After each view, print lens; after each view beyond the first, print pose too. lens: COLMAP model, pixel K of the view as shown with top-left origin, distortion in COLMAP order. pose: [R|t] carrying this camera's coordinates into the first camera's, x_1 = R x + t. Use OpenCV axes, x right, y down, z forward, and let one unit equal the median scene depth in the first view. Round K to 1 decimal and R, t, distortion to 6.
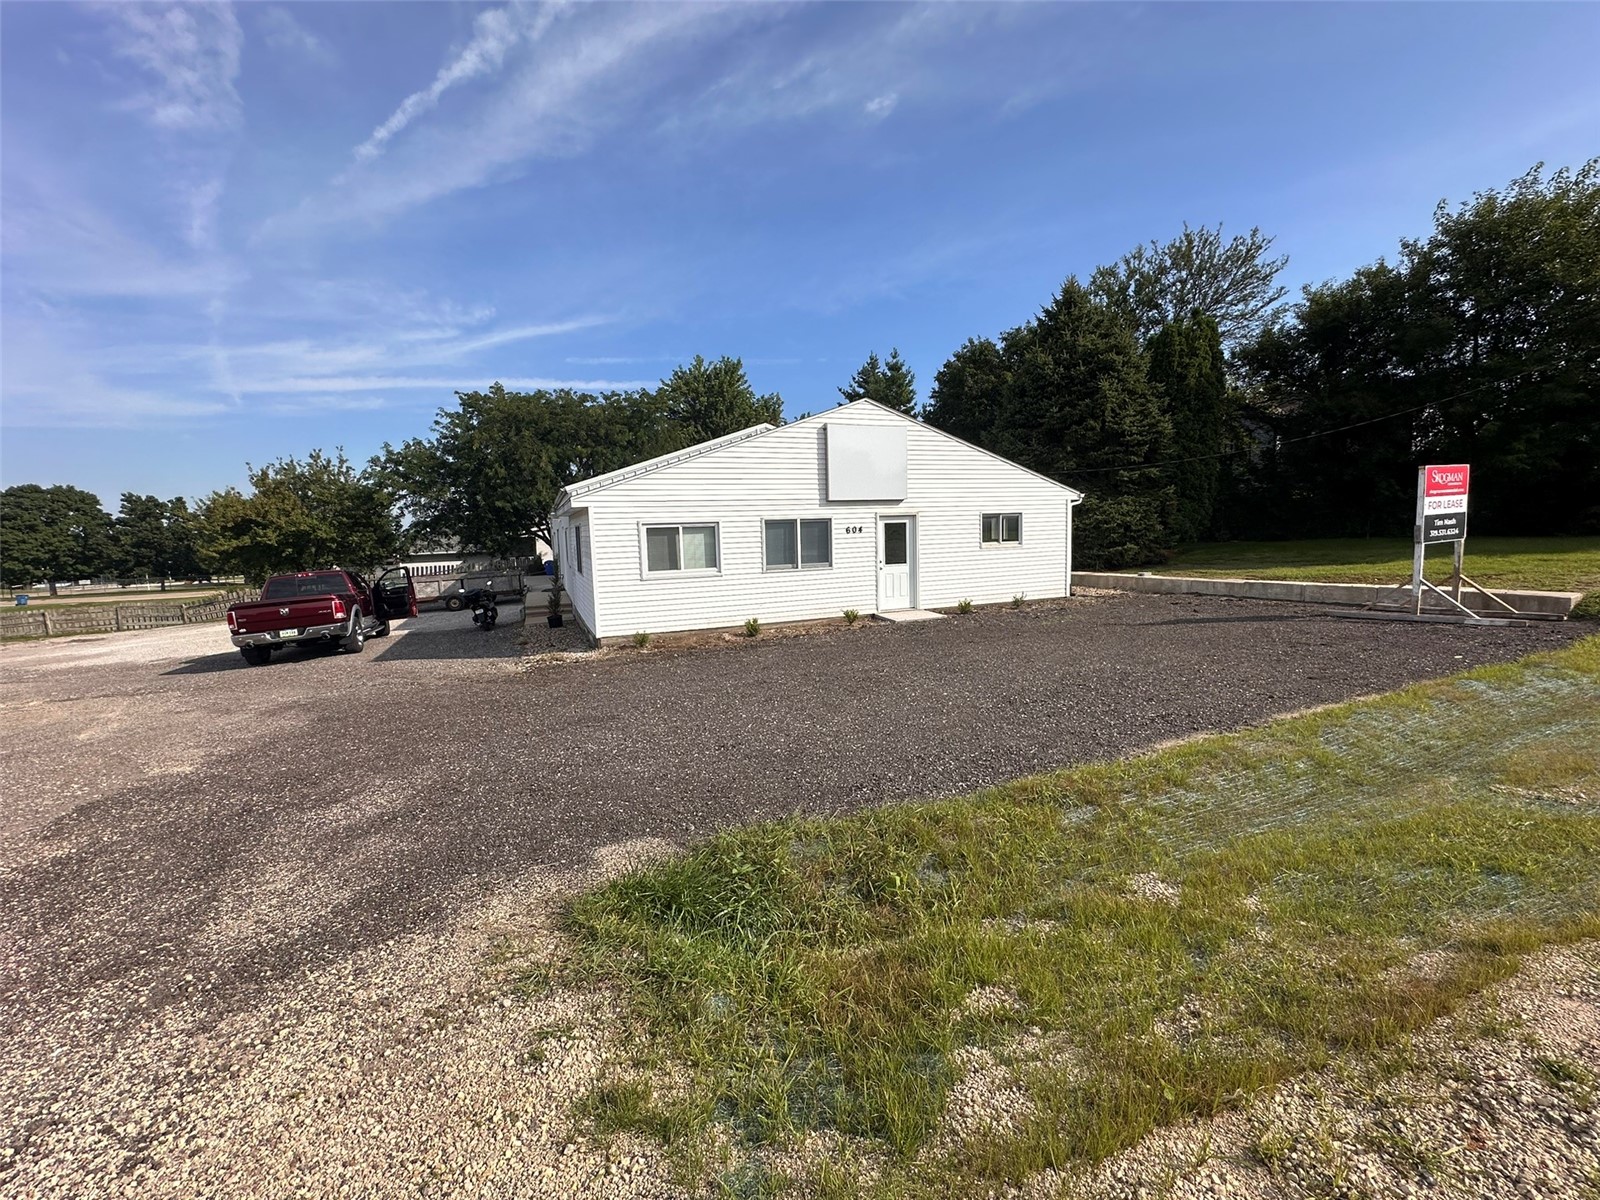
lens RADIAL K [[639.2, 0, 798.4], [0, 639.2, 600.5], [0, 0, 1]] dist [-0.005489, 0.001168]
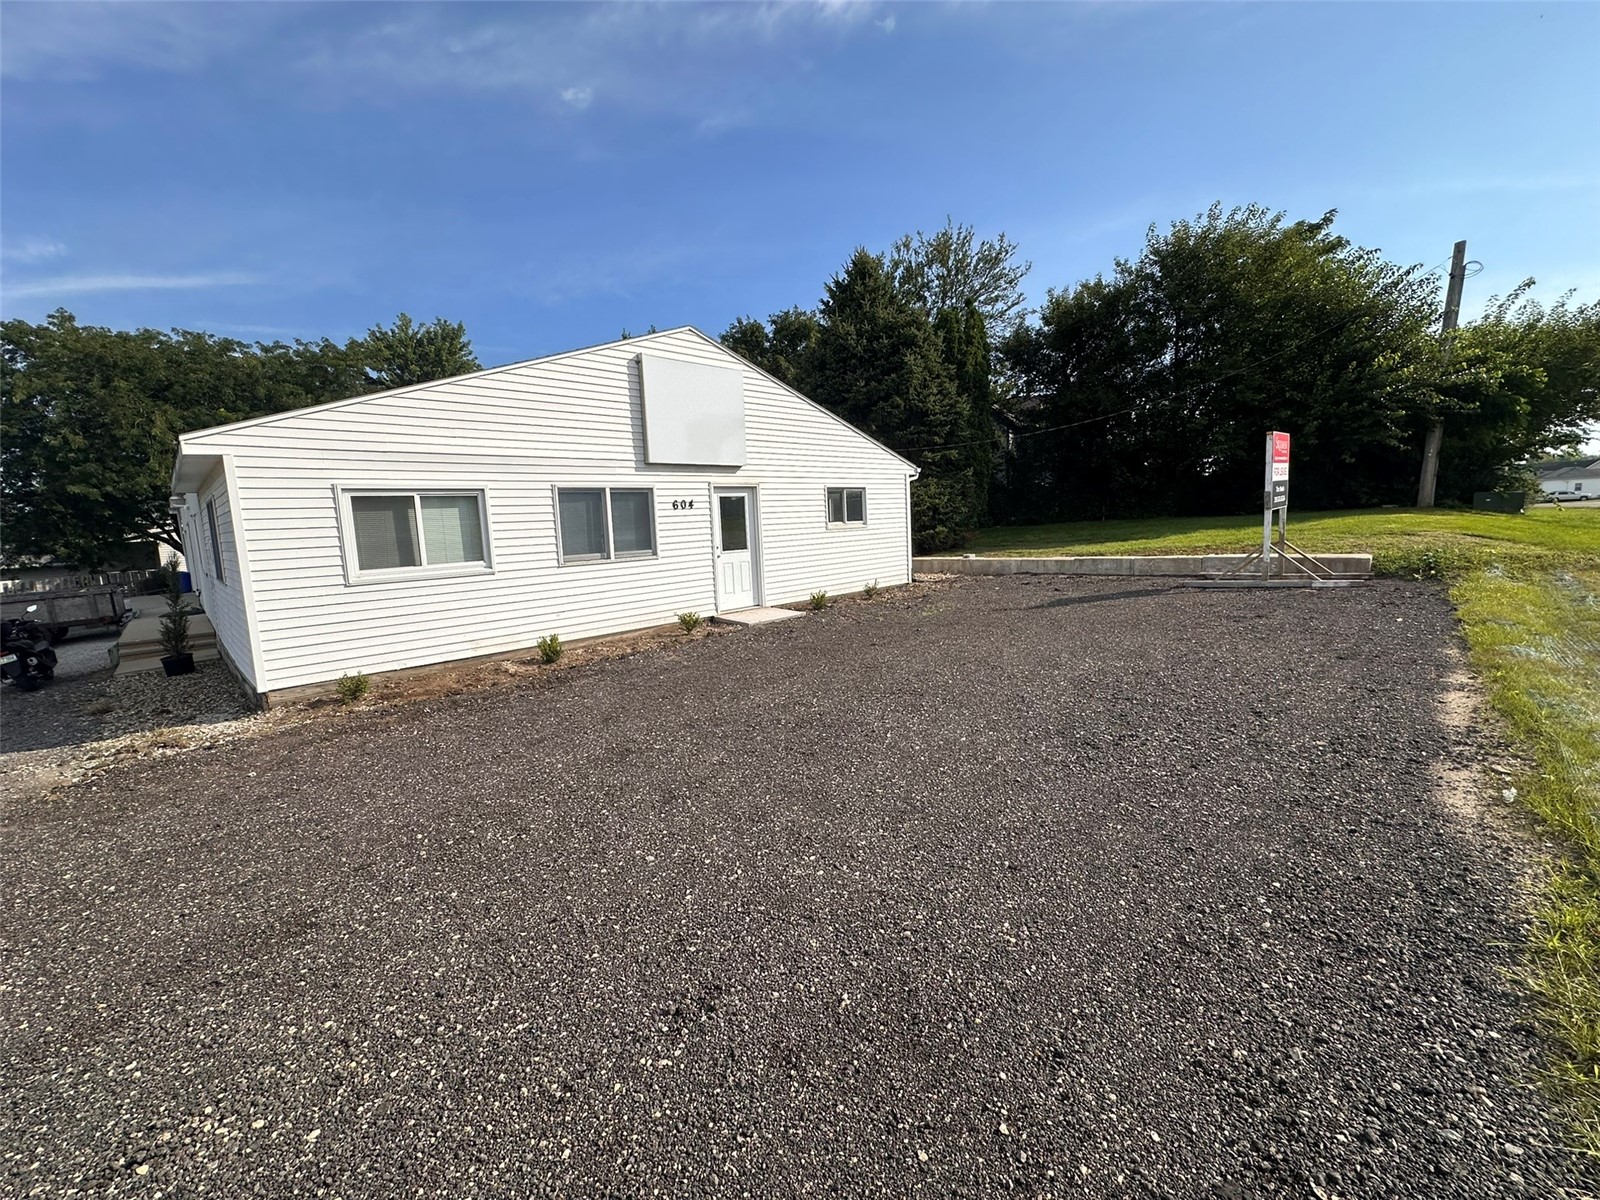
lens RADIAL K [[639.2, 0, 798.4], [0, 639.2, 600.5], [0, 0, 1]] dist [-0.005489, 0.001168]
pose [[0.925097, -0.058065, 0.375265, -0.064480], [0.058069, 0.998249, 0.011311, -0.000572], [-0.375264, 0.011328, 0.926849, 0.235811]]
